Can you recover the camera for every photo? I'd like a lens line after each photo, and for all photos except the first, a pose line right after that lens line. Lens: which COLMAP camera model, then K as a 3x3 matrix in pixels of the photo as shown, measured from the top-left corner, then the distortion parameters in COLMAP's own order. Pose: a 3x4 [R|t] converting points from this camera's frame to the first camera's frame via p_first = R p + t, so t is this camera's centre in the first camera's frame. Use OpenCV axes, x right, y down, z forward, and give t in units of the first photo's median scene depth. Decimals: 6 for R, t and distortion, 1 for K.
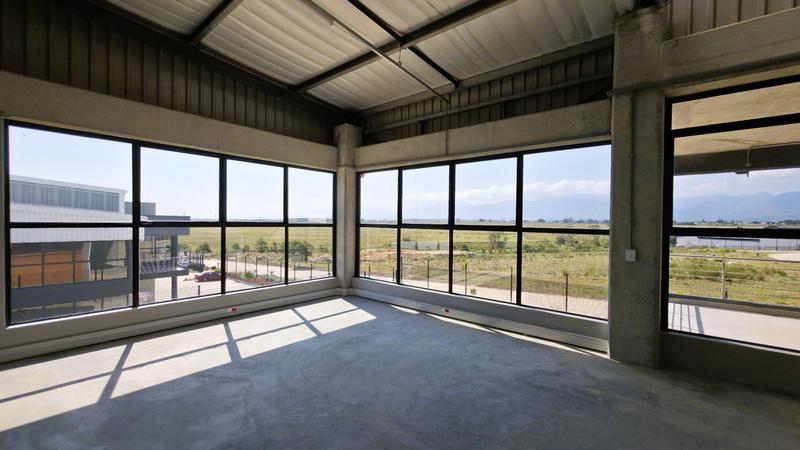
lens RADIAL K [[330.0, 0, 380.0], [0, 330.0, 225.9], [0, 0, 1]] dist [-0.000983, -0.000145]
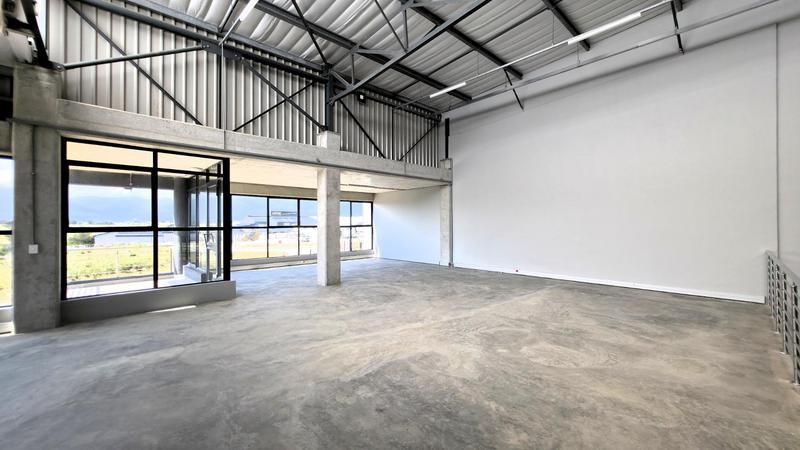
lens RADIAL K [[321.1, 0, 400.4], [0, 321.1, 221.5], [0, 0, 1]] dist [0.005750, 0.000116]
pose [[0.083347, -0.008087, 0.996488, -0.393853], [0.012354, 0.999899, 0.007082, -0.011810], [-0.996444, 0.011720, 0.083438, -0.553616]]
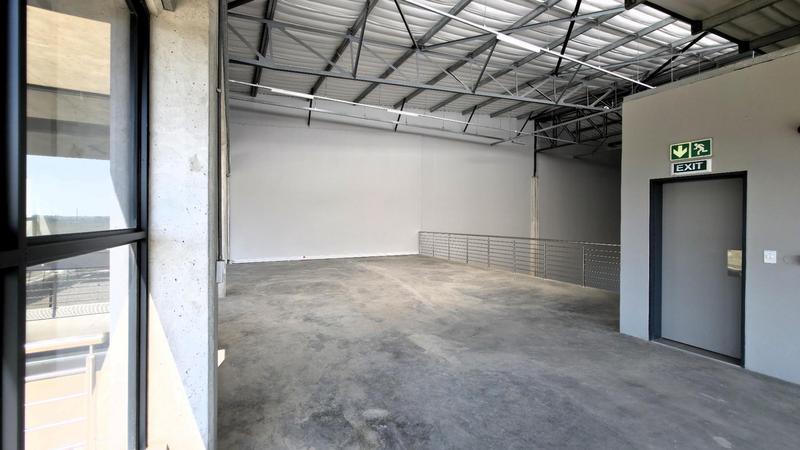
lens RADIAL K [[321.1, 0, 400.4], [0, 321.1, 221.5], [0, 0, 1]] dist [0.005750, 0.000116]
pose [[-0.938626, -0.024197, 0.344087, 0.270158], [-0.018101, 0.999617, 0.020918, -0.013344], [-0.344461, 0.013406, -0.938705, 1.328222]]
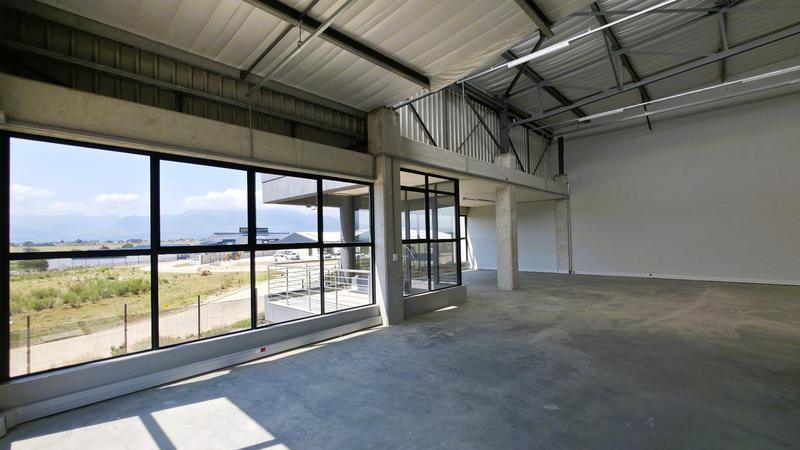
lens RADIAL K [[350.8, 0, 400.0], [0, 350.8, 225.0], [0, 0, 1]] dist [0.018752, -0.000219]
pose [[0.014302, 0.026171, 0.999555, -0.937295], [0.034708, 0.999042, -0.026654, -0.021934], [-0.999295, 0.035073, 0.013380, 0.895548]]
